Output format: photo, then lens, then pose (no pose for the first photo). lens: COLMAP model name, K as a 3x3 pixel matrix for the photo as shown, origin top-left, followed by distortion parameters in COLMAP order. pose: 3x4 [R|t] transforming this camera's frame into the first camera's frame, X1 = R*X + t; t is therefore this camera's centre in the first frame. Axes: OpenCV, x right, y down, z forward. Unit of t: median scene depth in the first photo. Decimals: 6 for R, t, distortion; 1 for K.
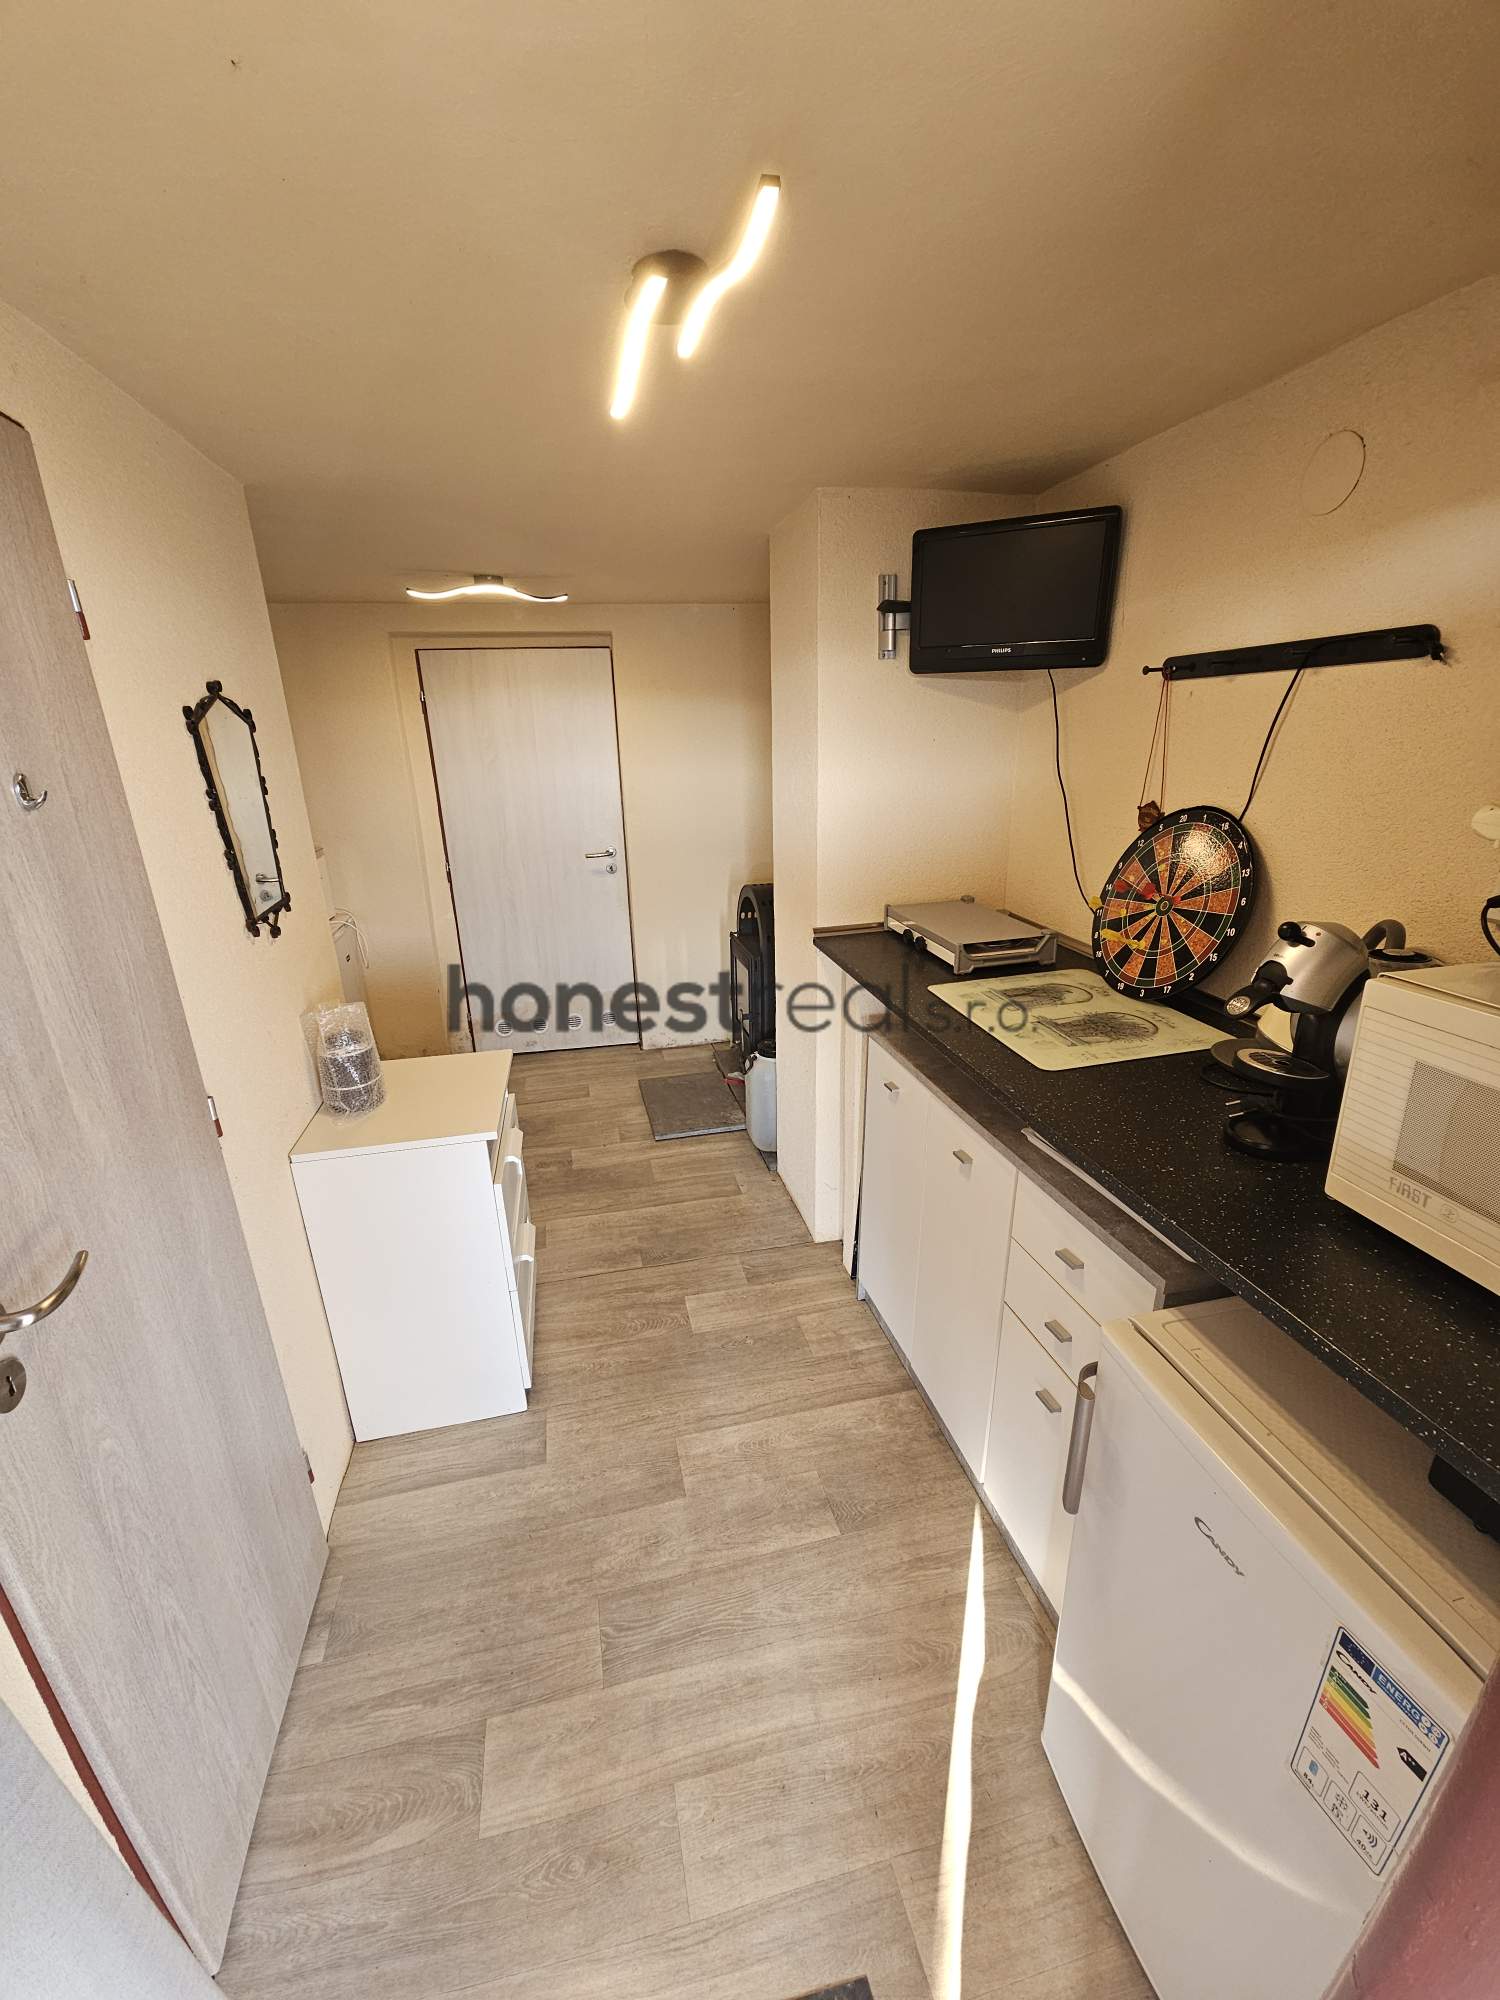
lens RADIAL K [[792.4, 0, 750.0], [0, 792.4, 1000.0], [0, 0, 1]] dist [0.000145, 0.000024]
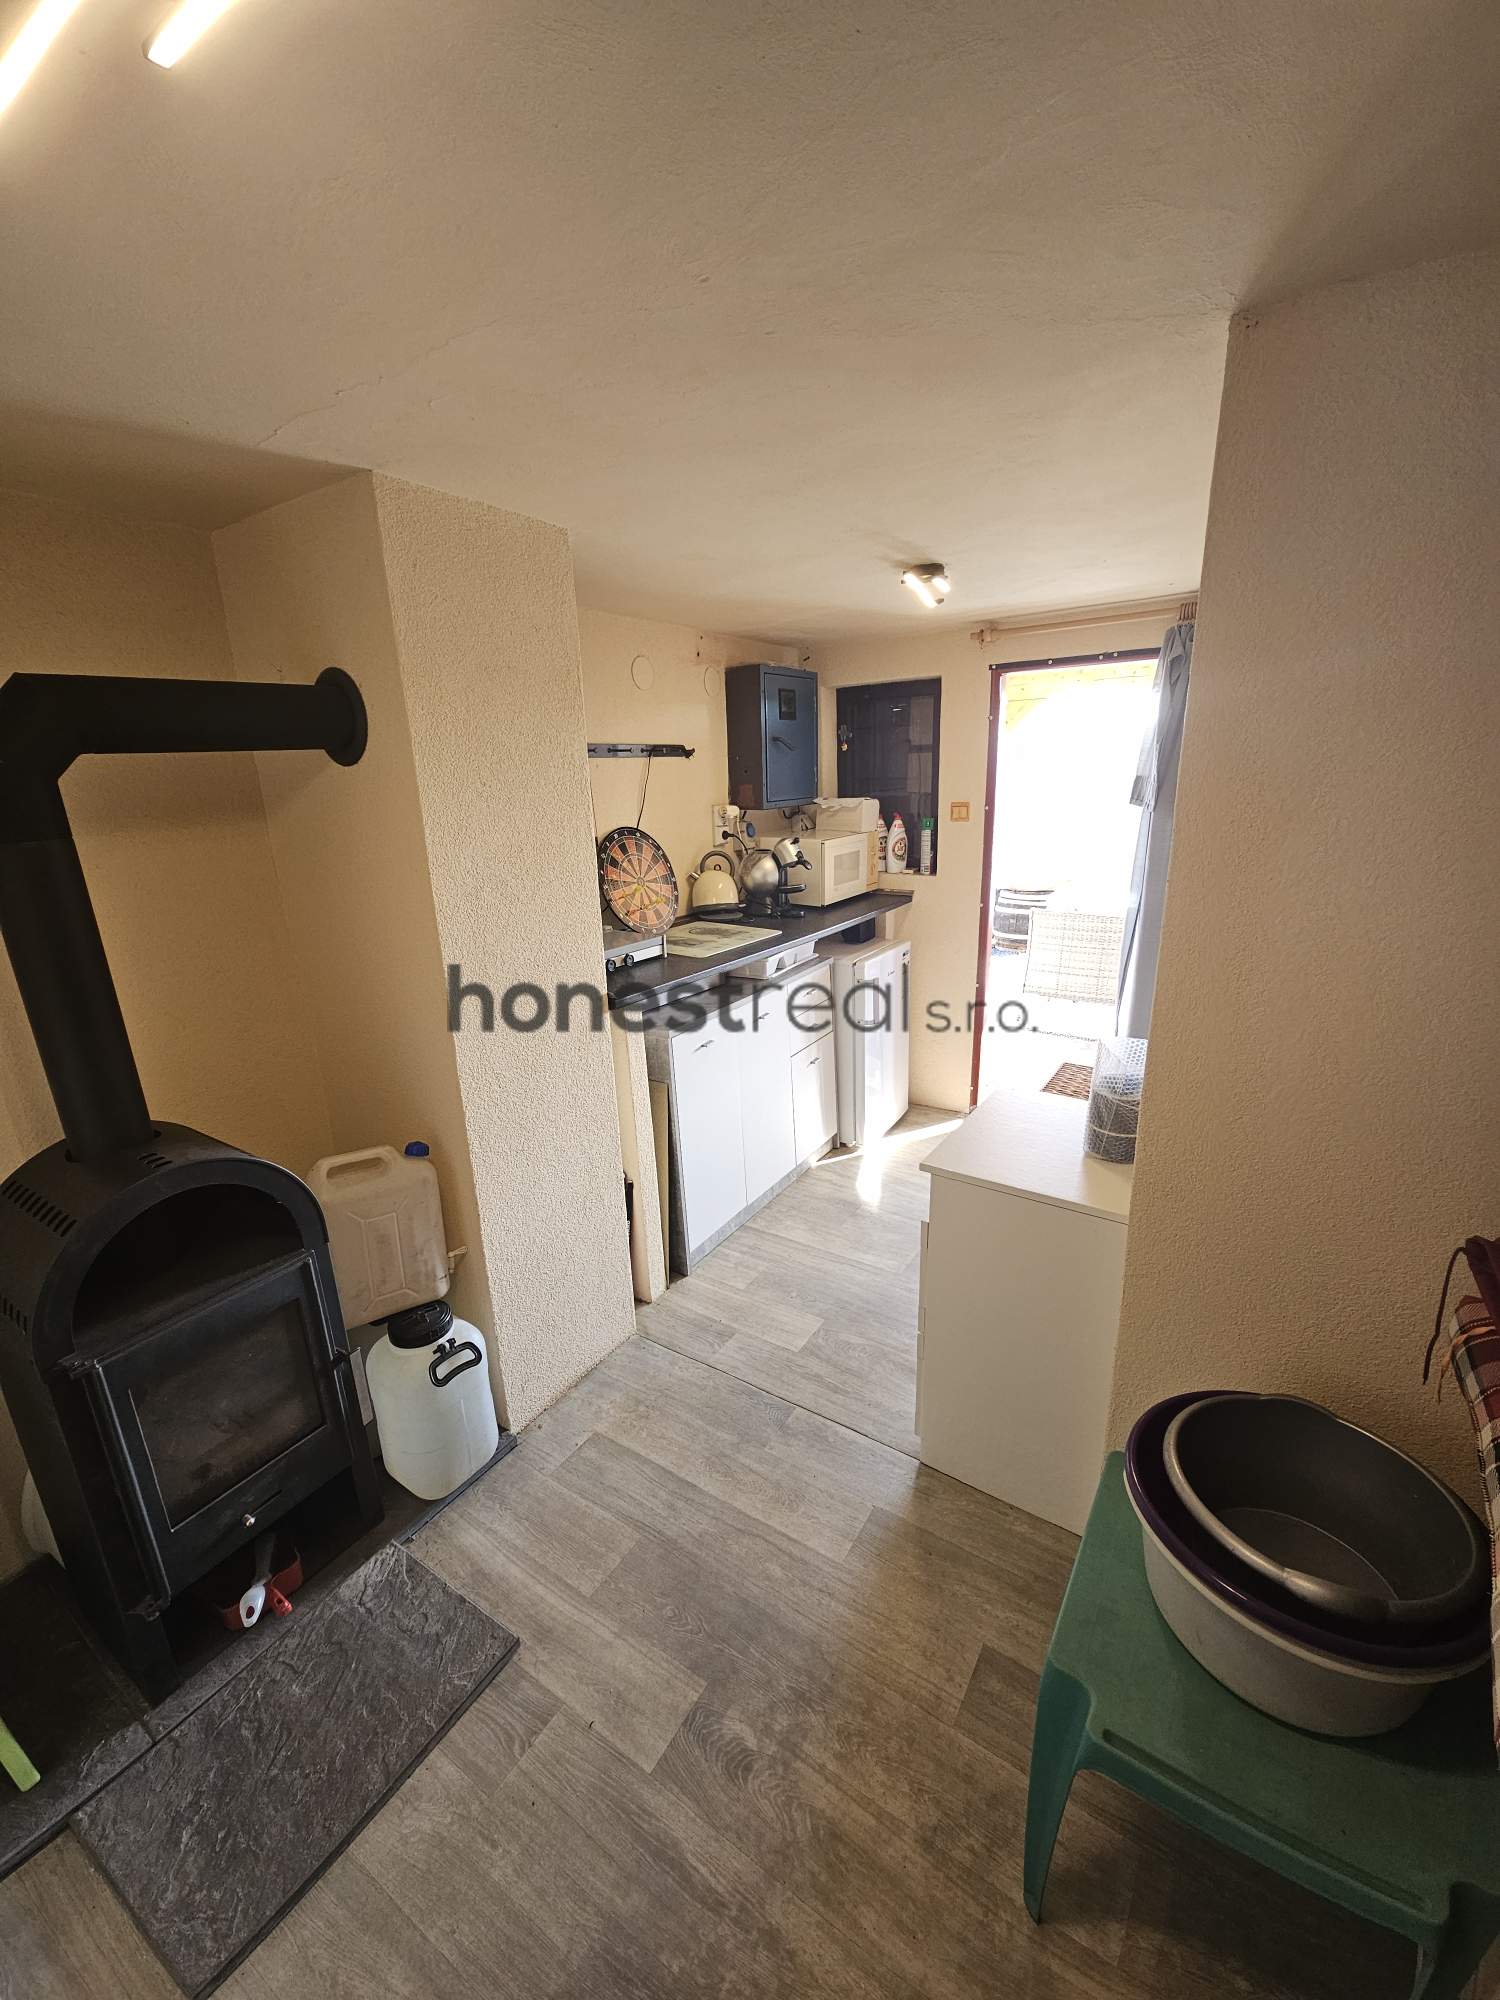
lens RADIAL K [[804.5, 0, 750.0], [0, 804.5, 1000.0], [0, 0, 1]] dist [0.000105, -0.000014]
pose [[-0.675139, -0.161233, 0.719855, -0.699180], [0.277463, 0.848666, 0.450312, -0.458220], [-0.683521, 0.503756, -0.528231, 1.381549]]
